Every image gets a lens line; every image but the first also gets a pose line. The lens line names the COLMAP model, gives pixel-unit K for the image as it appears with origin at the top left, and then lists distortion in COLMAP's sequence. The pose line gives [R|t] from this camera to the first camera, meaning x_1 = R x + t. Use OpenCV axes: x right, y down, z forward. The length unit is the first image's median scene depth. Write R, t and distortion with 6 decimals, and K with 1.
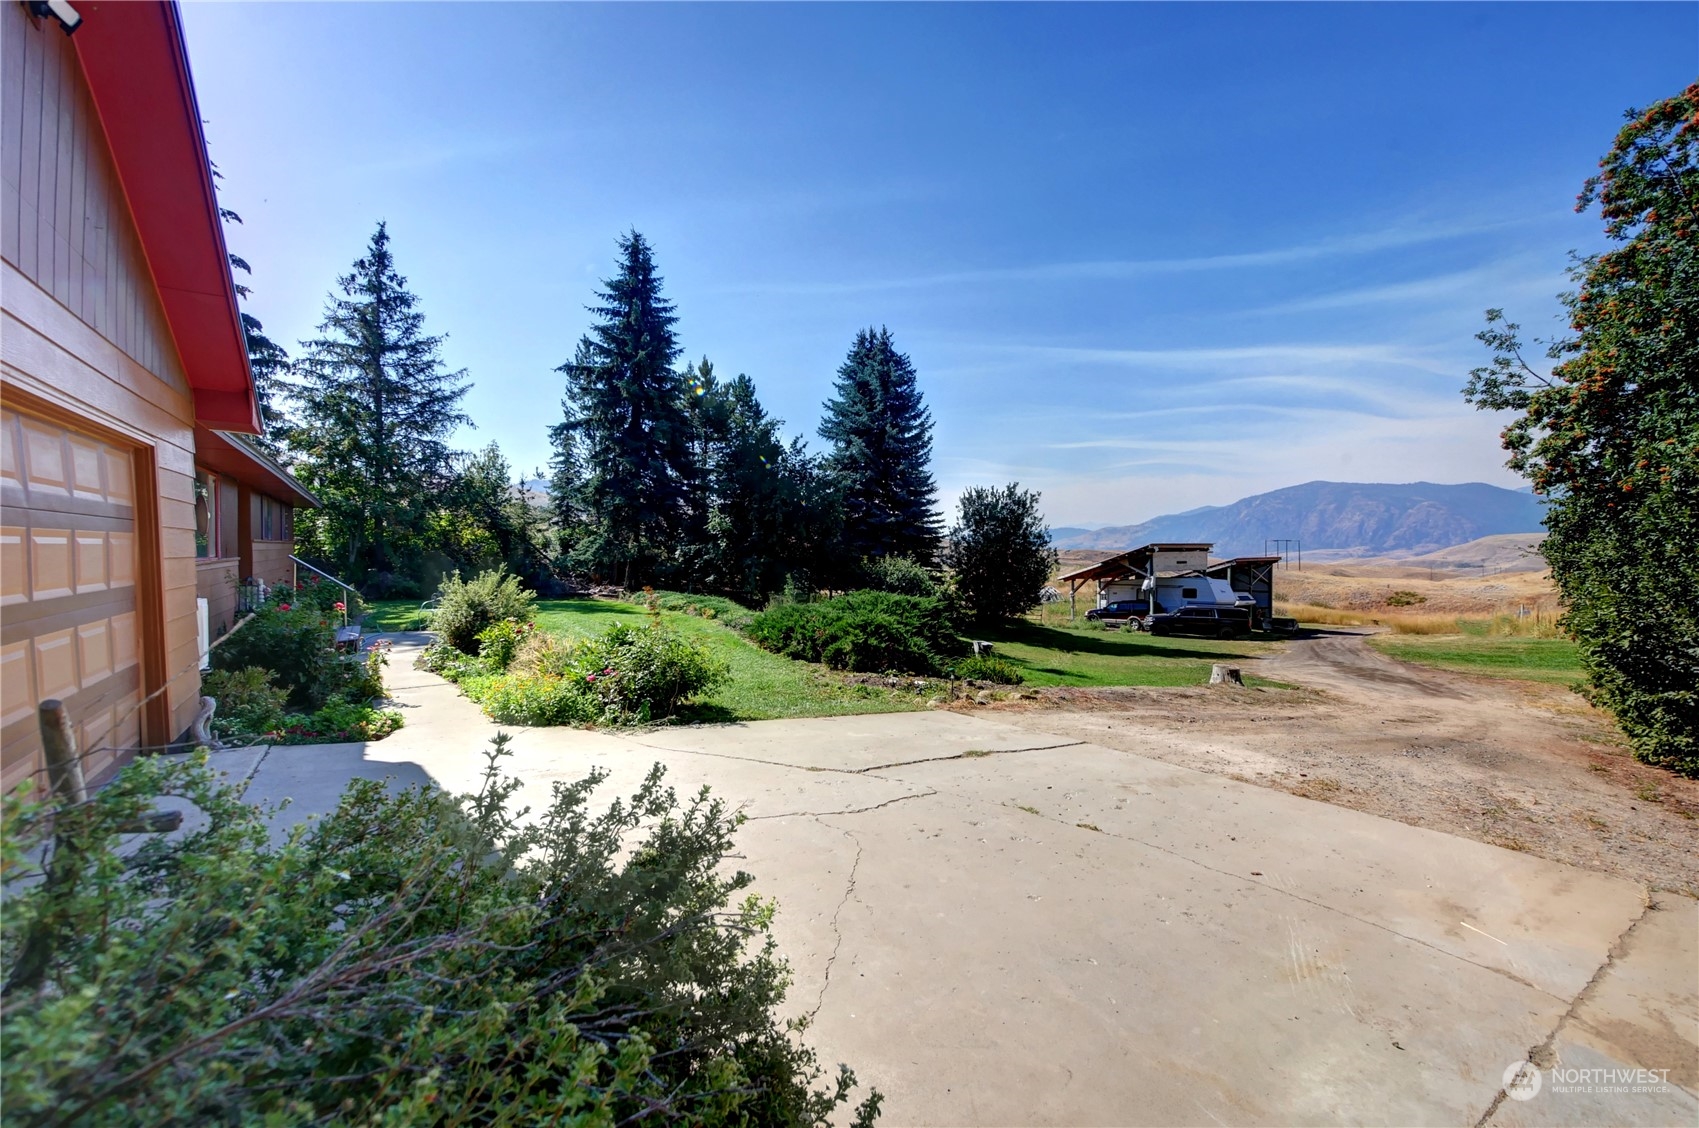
lens RADIAL K [[746.6, 0, 849.5], [0, 746.6, 564.0], [0, 0, 1]] dist [-0.000582, -0.000237]
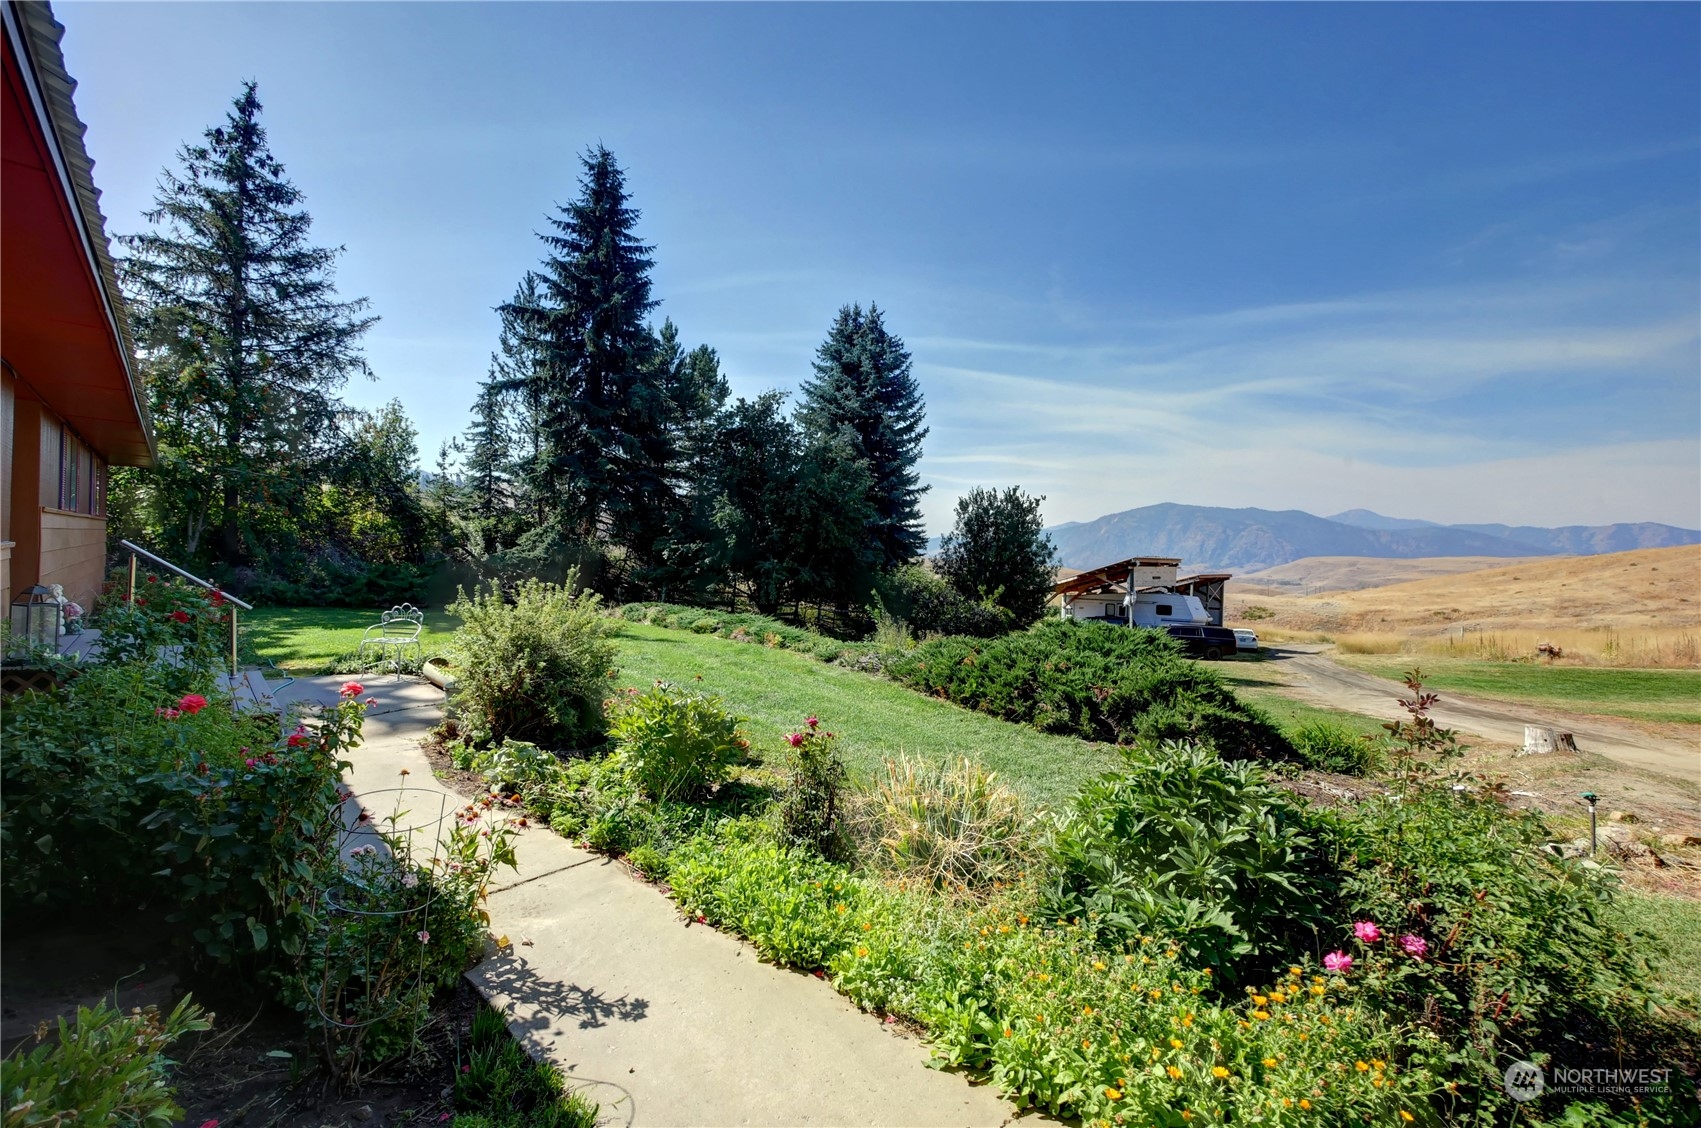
lens RADIAL K [[736.1, 0, 849.5], [0, 736.1, 562.1], [0, 0, 1]] dist [-0.001103, -0.000207]
pose [[0.984087, 0.028885, 0.175325, -0.153040], [-0.027484, 0.999568, -0.010417, -0.002415], [-0.175550, 0.005432, 0.984455, 0.182277]]
